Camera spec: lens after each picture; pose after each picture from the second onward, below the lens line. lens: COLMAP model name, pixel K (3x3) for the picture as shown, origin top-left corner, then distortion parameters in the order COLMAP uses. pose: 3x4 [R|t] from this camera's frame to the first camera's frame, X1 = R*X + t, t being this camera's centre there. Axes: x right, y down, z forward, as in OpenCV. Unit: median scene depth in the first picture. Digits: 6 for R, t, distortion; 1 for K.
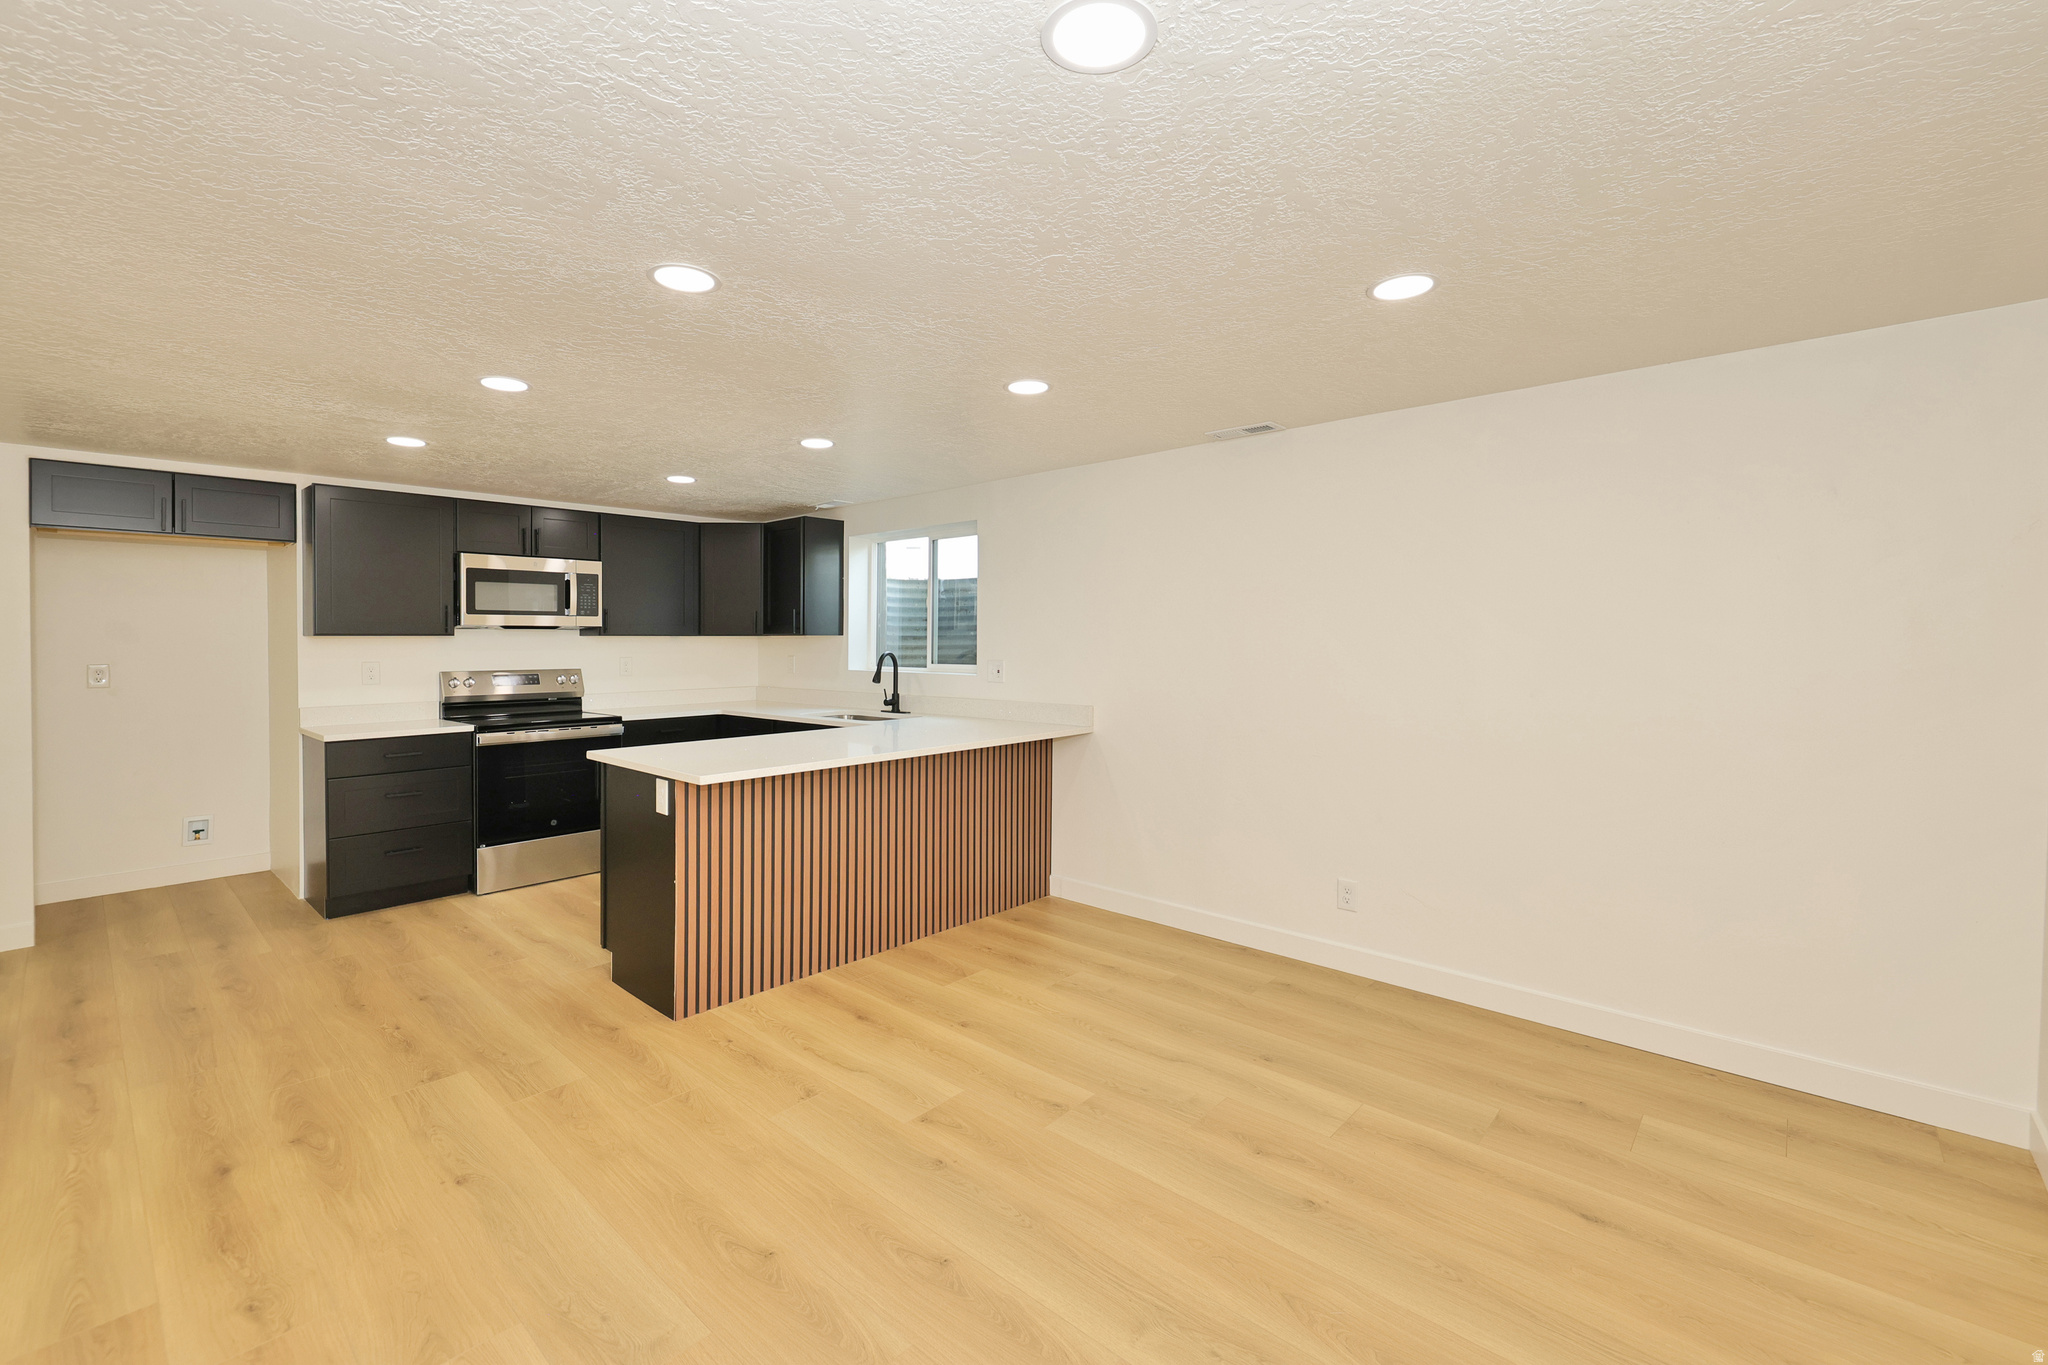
lens RADIAL K [[873.1, 0, 1038.9], [0, 873.1, 654.5], [0, 0, 1]] dist [-0.003346, 0.000743]
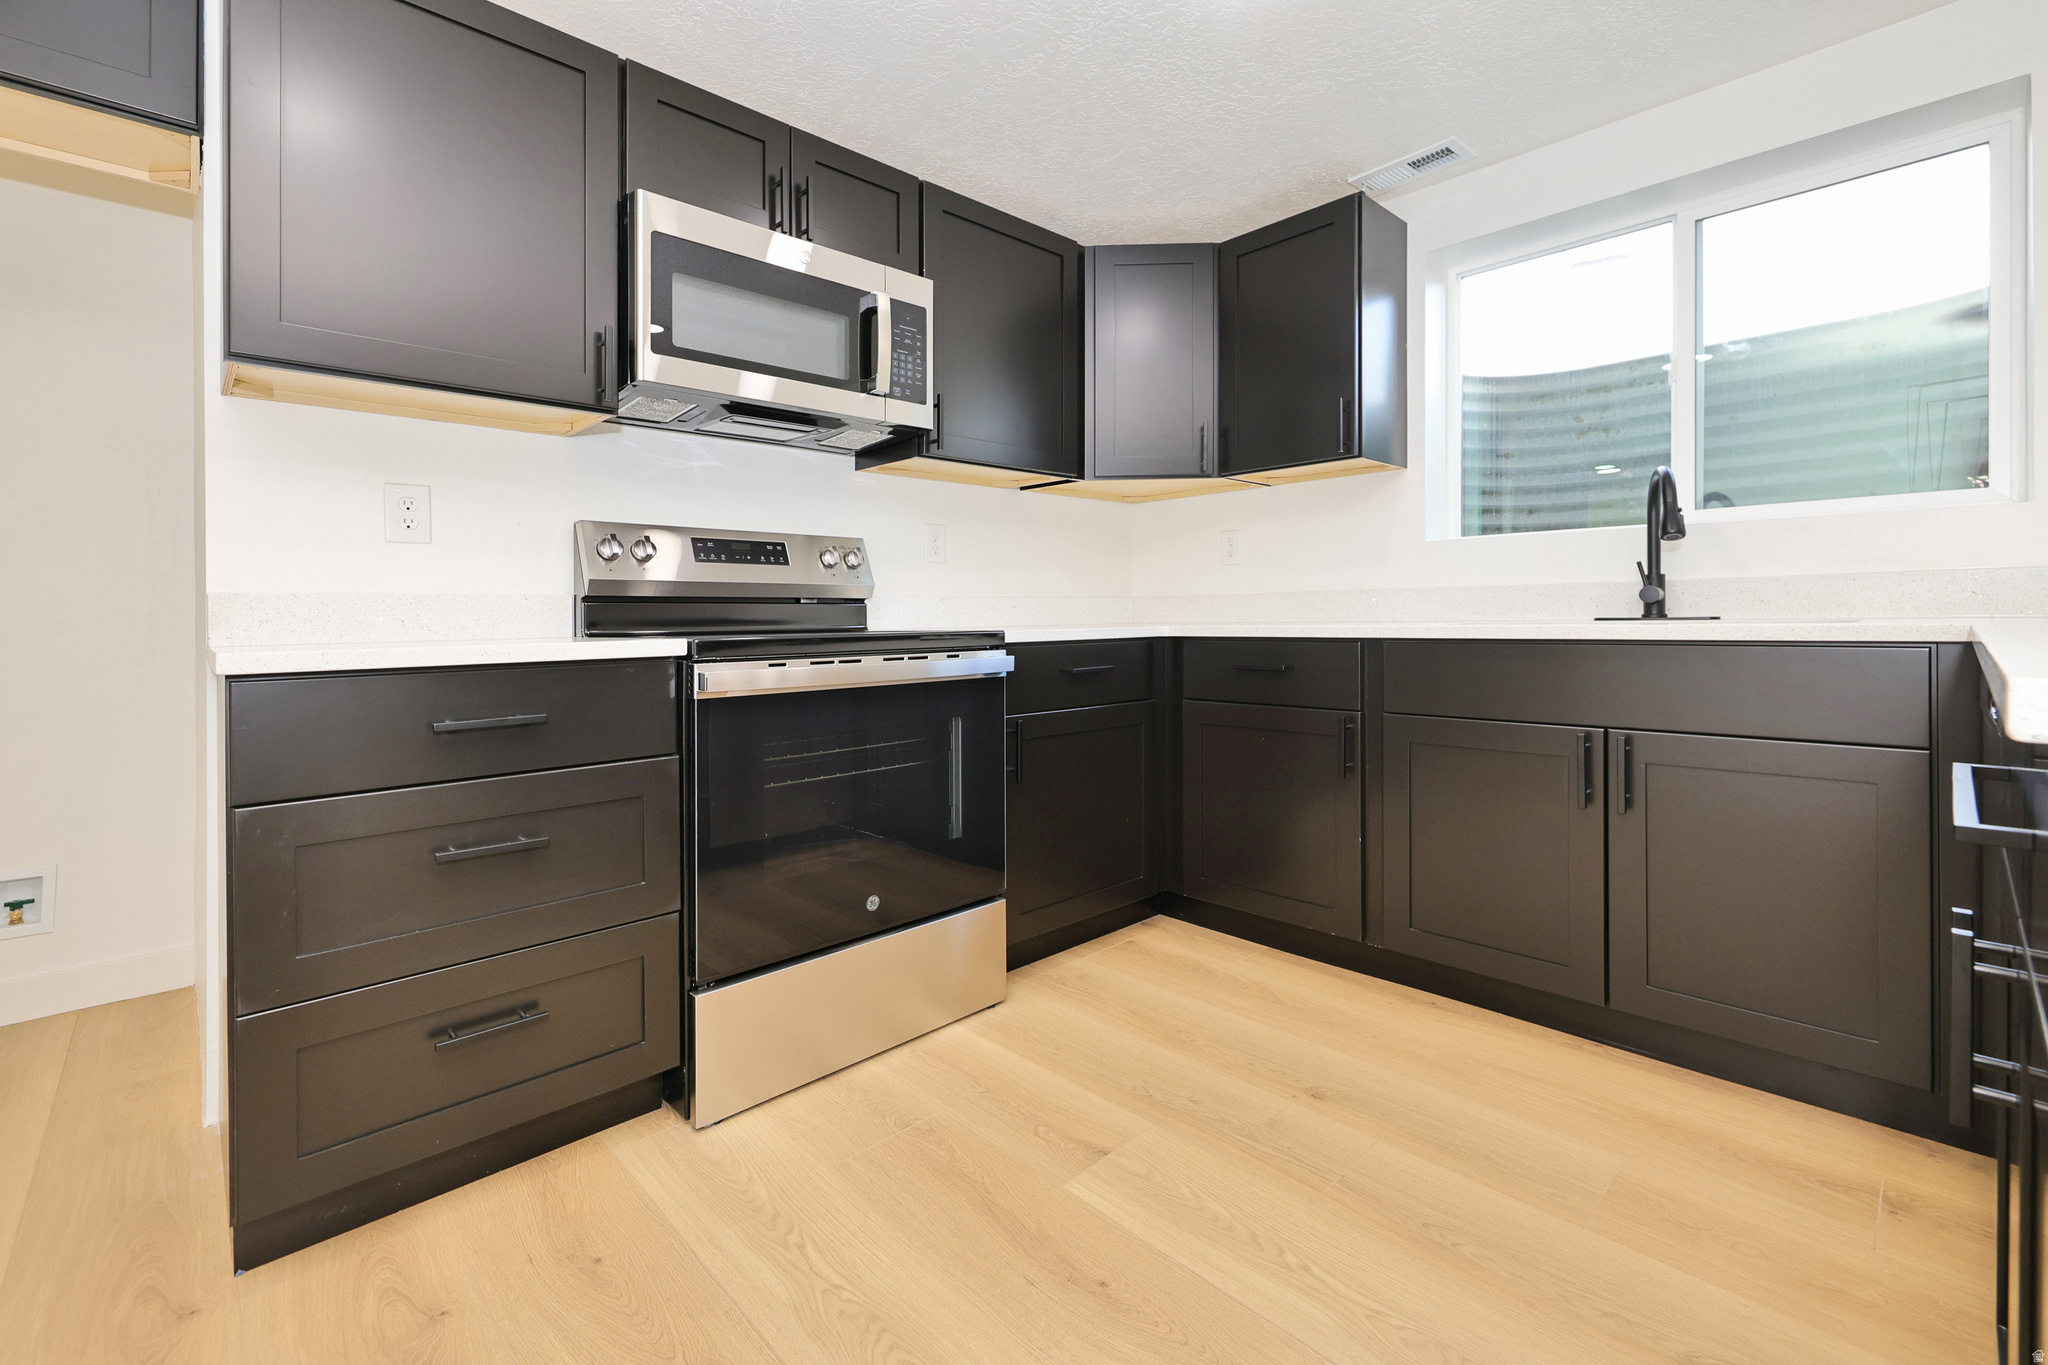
lens RADIAL K [[873.1, 0, 1079.6], [0, 873.1, 613.1], [0, 0, 1]] dist [-0.003346, 0.000743]
pose [[0.998168, 0.001426, -0.060479, -0.462729], [-0.001092, 0.999984, 0.005554, 0.066614], [0.060486, -0.005477, 0.998154, 0.652977]]
